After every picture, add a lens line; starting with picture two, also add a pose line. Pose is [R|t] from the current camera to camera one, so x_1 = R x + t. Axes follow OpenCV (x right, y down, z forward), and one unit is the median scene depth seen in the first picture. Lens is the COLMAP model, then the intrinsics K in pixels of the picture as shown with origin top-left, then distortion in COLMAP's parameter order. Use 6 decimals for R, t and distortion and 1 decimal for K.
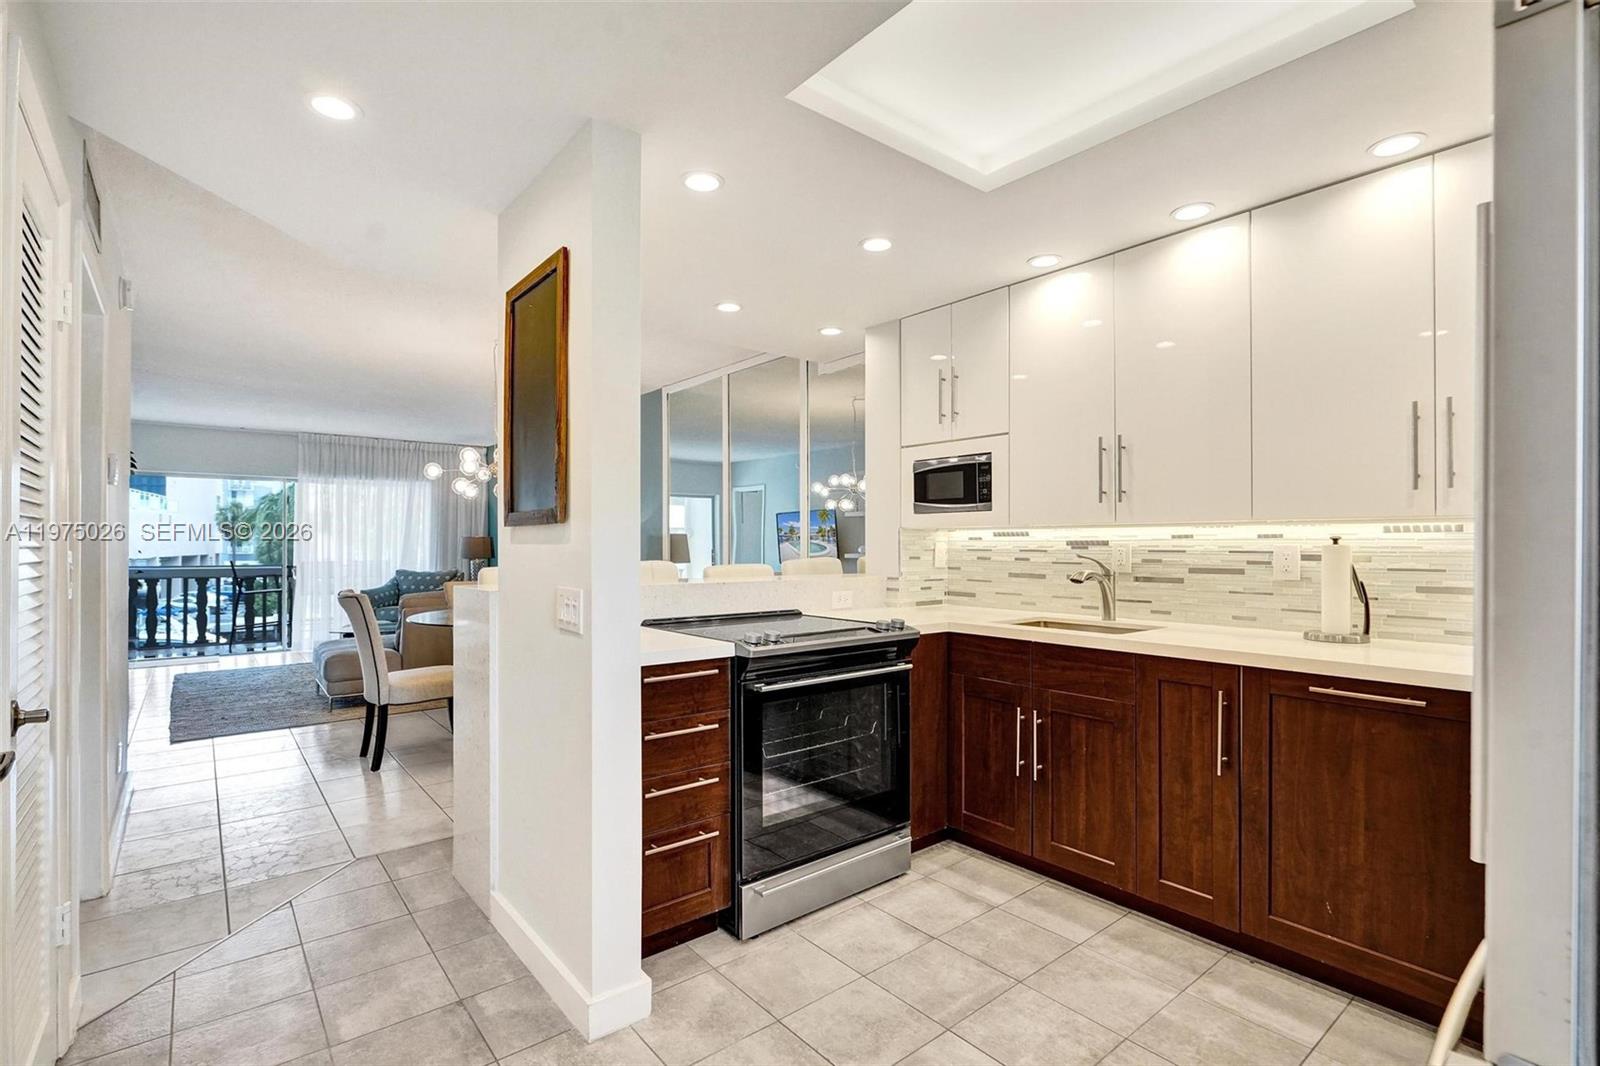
lens RADIAL K [[745.1, 0, 800.6], [0, 745.1, 535.5], [0, 0, 1]] dist [-0.017050, -0.002707]
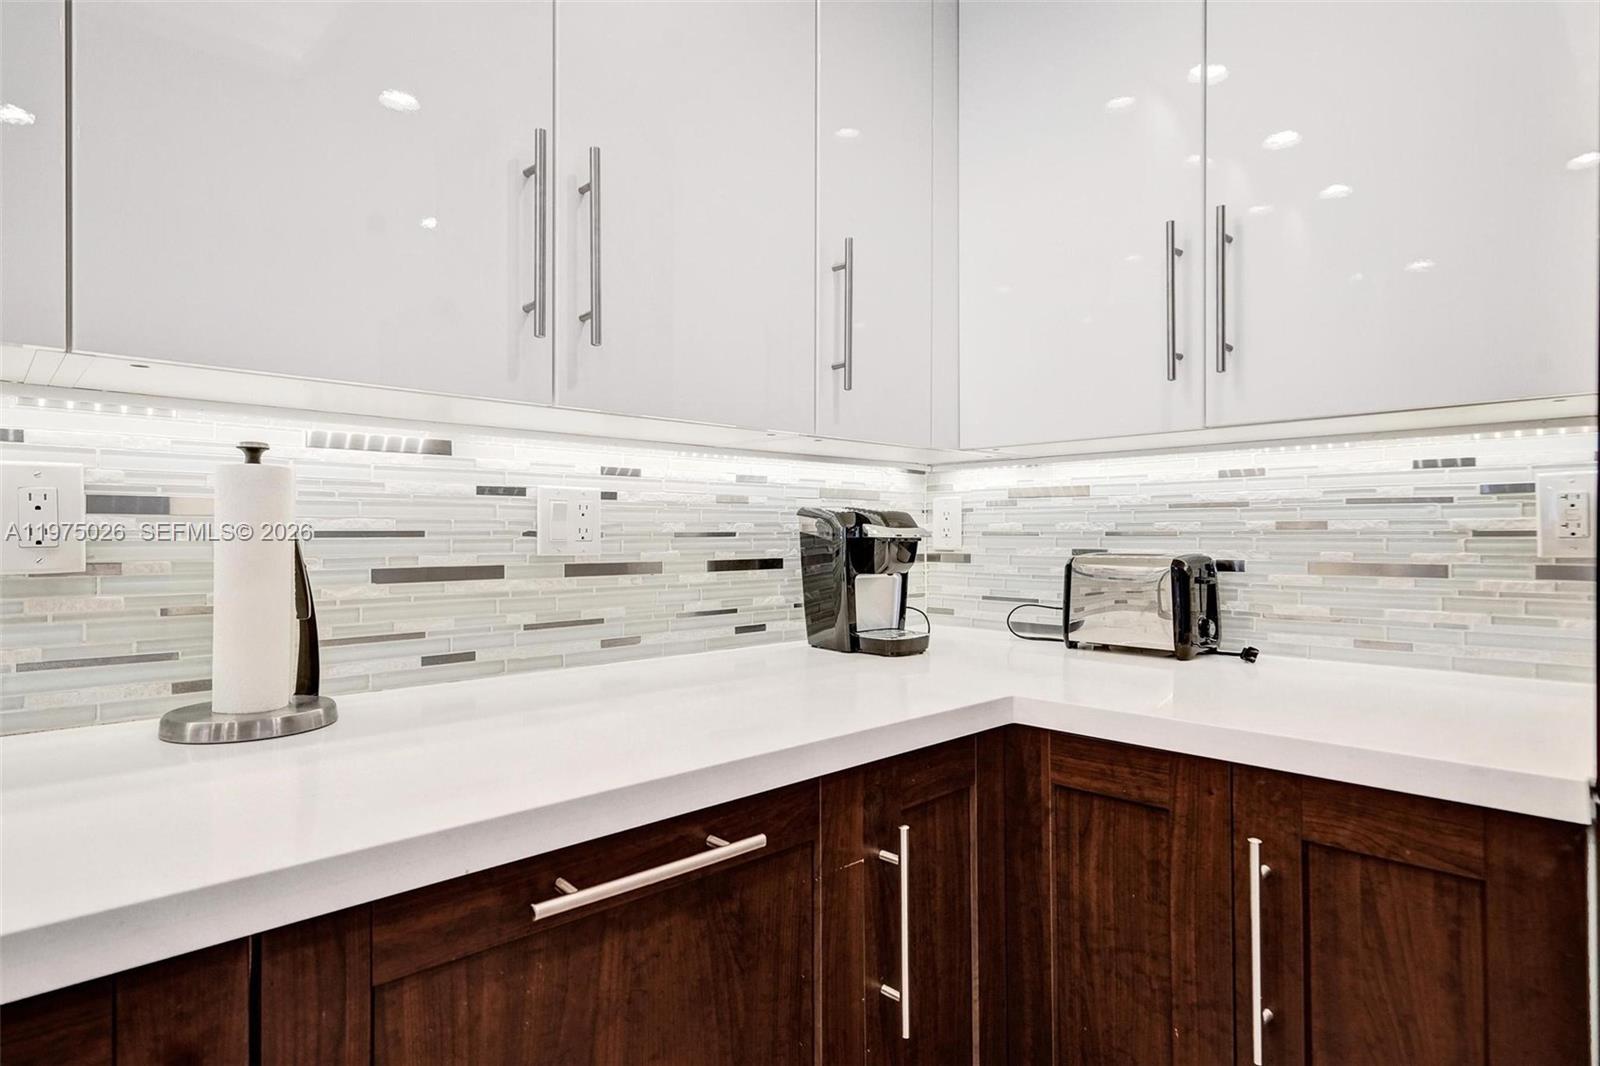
lens RADIAL K [[871.6, 0, 803.4], [0, 871.6, 531.4], [0, 0, 1]] dist [0.012225, 0.000787]
pose [[-0.080536, 0.005133, 0.996739, 0.203886], [-0.006087, 0.999966, -0.005641, 0.034451], [-0.996733, -0.006522, -0.080502, 0.570512]]
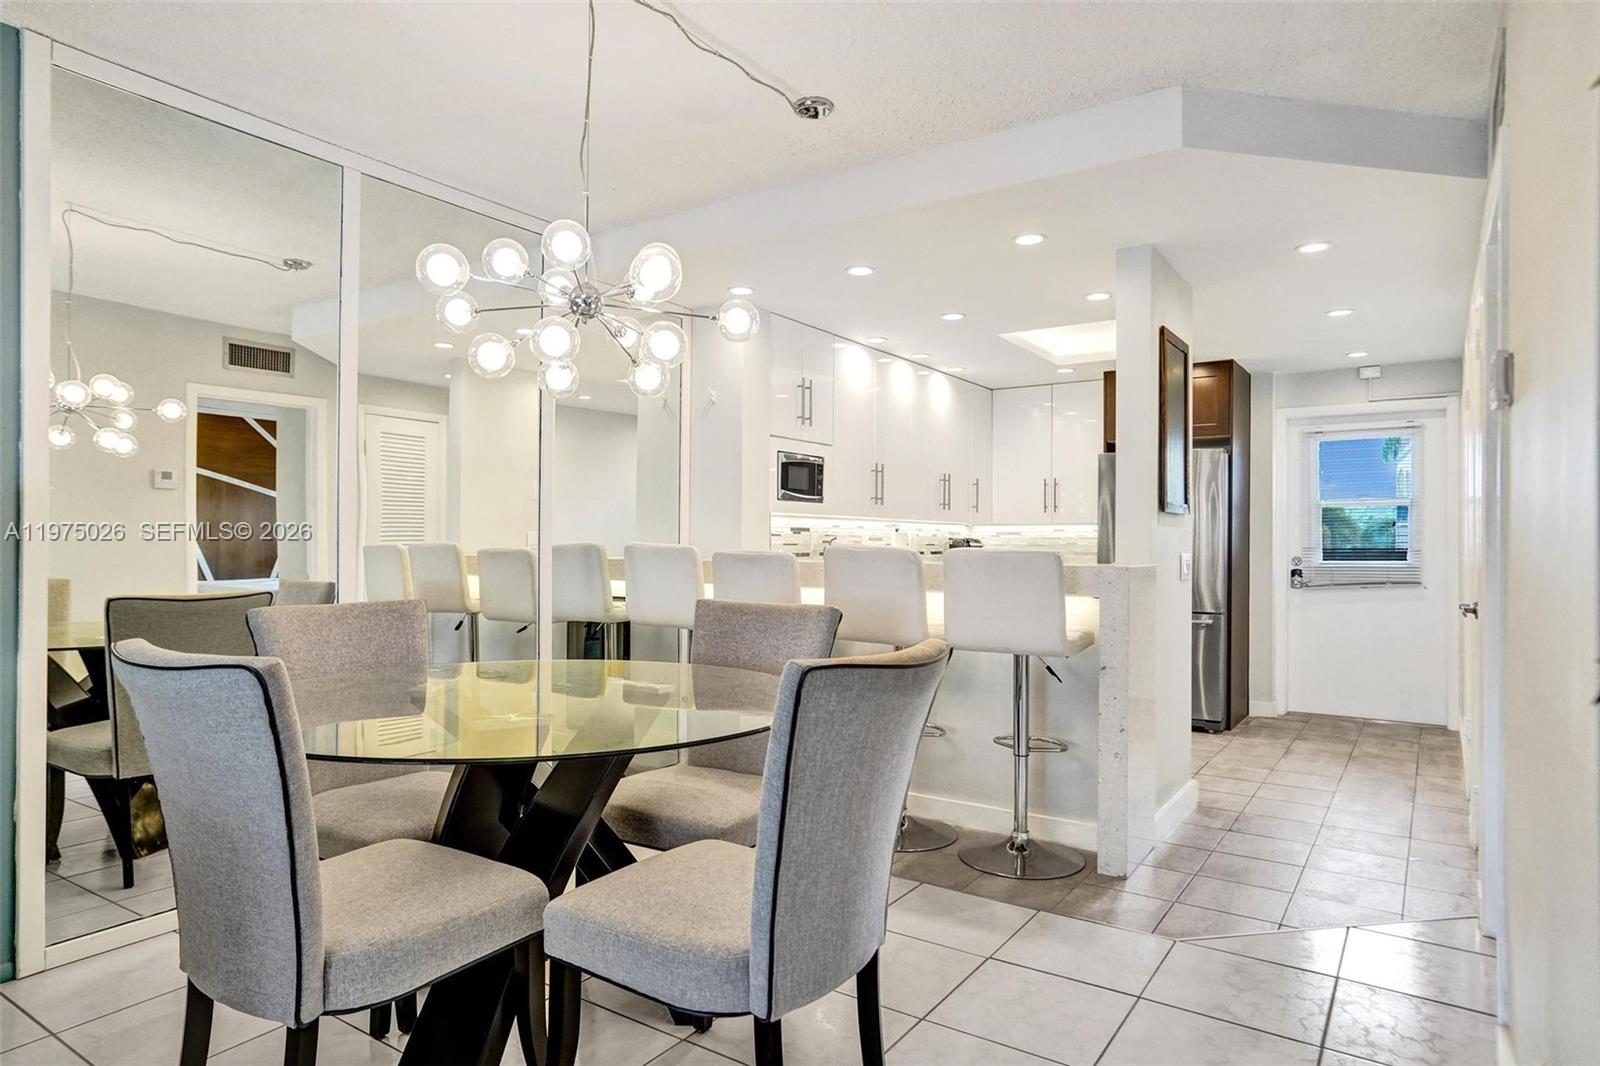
lens RADIAL K [[934.5, 0, 810.4], [0, 934.5, 538.6], [0, 0, 1]] dist [-0.003329, 0.001106]
pose [[-0.282871, 0.004214, 0.959149, -1.269092], [-0.011714, 0.999901, -0.007847, 0.040428], [-0.959086, -0.013455, -0.282794, 1.466310]]
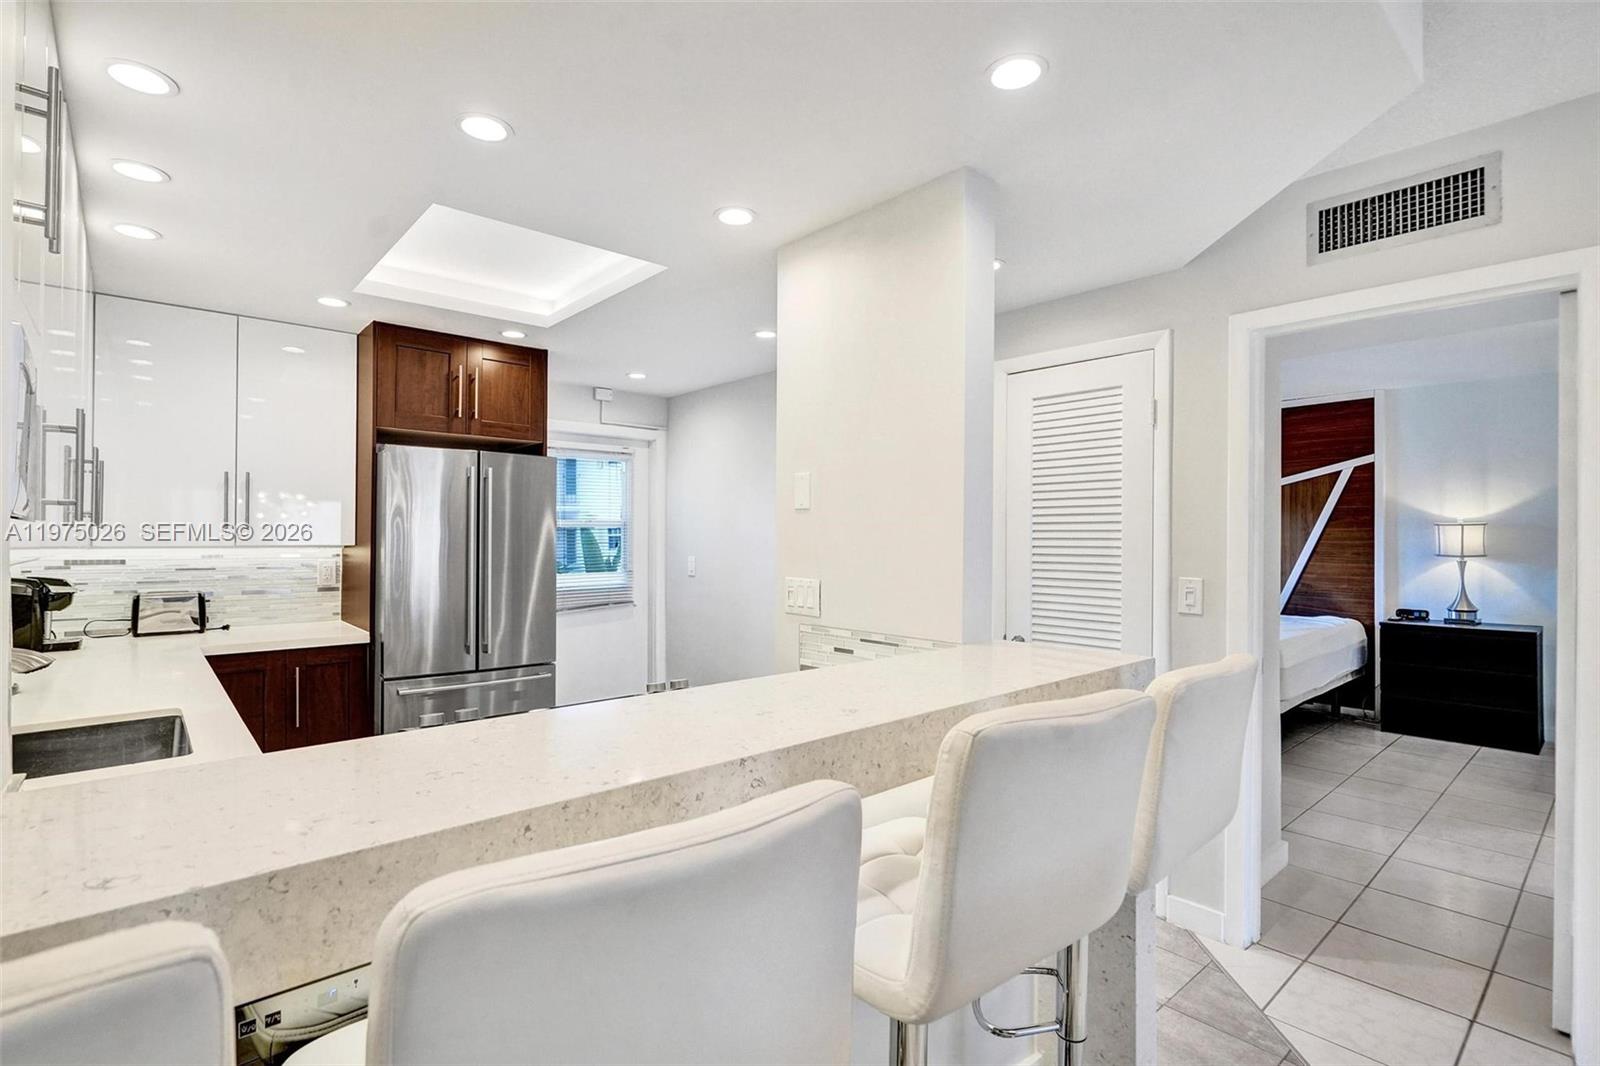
lens RADIAL K [[745.1, 0, 786.1], [0, 745.1, 534.0], [0, 0, 1]] dist [-0.017050, -0.002707]
pose [[-0.999859, 0.000779, -0.016787, -0.122343], [0.001020, 0.999896, -0.014355, -0.020222], [0.016774, -0.014370, -0.999756, 1.357328]]
